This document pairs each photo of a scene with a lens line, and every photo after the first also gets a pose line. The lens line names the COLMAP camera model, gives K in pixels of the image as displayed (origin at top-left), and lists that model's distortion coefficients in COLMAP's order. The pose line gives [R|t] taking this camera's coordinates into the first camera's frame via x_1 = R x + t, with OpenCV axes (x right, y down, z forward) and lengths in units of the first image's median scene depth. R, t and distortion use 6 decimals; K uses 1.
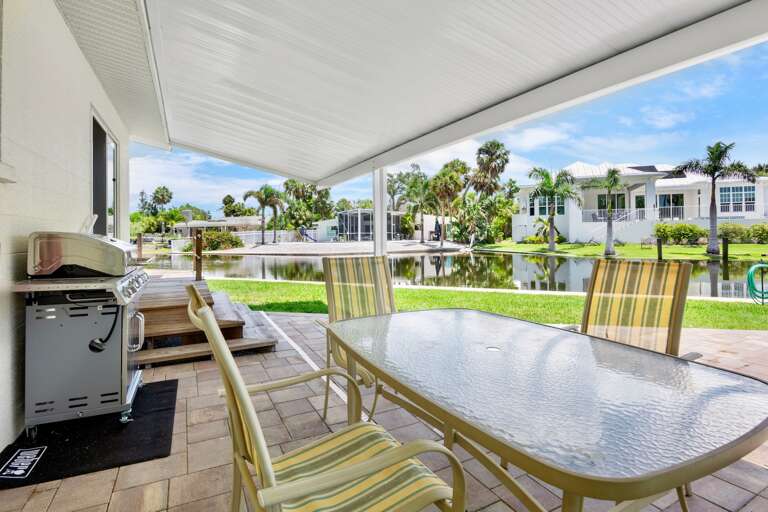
lens RADIAL K [[384.6, 0, 380.6], [0, 384.6, 229.9], [0, 0, 1]] dist [-0.000557, -0.000207]
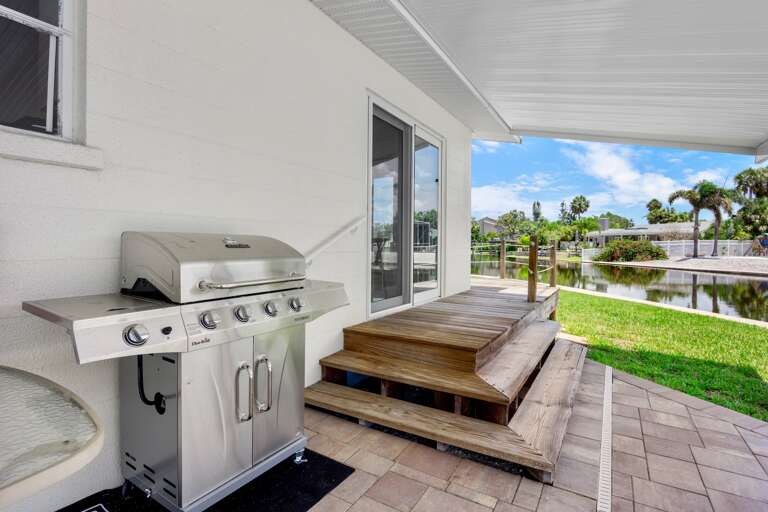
lens RADIAL K [[374.8, 0, 380.7], [0, 374.8, 251.4], [0, 0, 1]] dist [-0.018724, -0.000756]
pose [[0.525338, 0.034775, -0.850183, 0.000025], [-0.005839, 0.999288, 0.037266, 0.000496], [0.850874, -0.014613, 0.525167, 0.040309]]
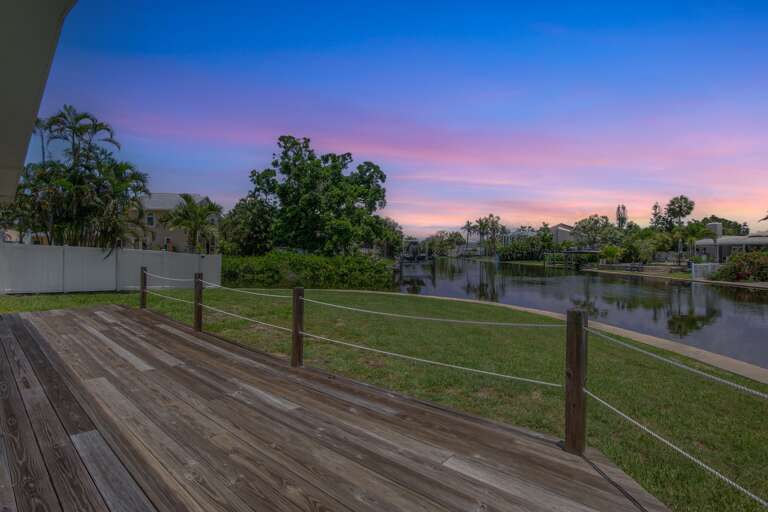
lens RADIAL K [[374.8, 0, 380.7], [0, 374.8, 251.4], [0, 0, 1]] dist [-0.018724, -0.000756]
pose [[0.366695, 0.016467, -0.930196, -0.069758], [-0.001821, 0.999854, 0.016982, -0.005972], [0.930340, -0.004533, 0.366671, 0.123861]]
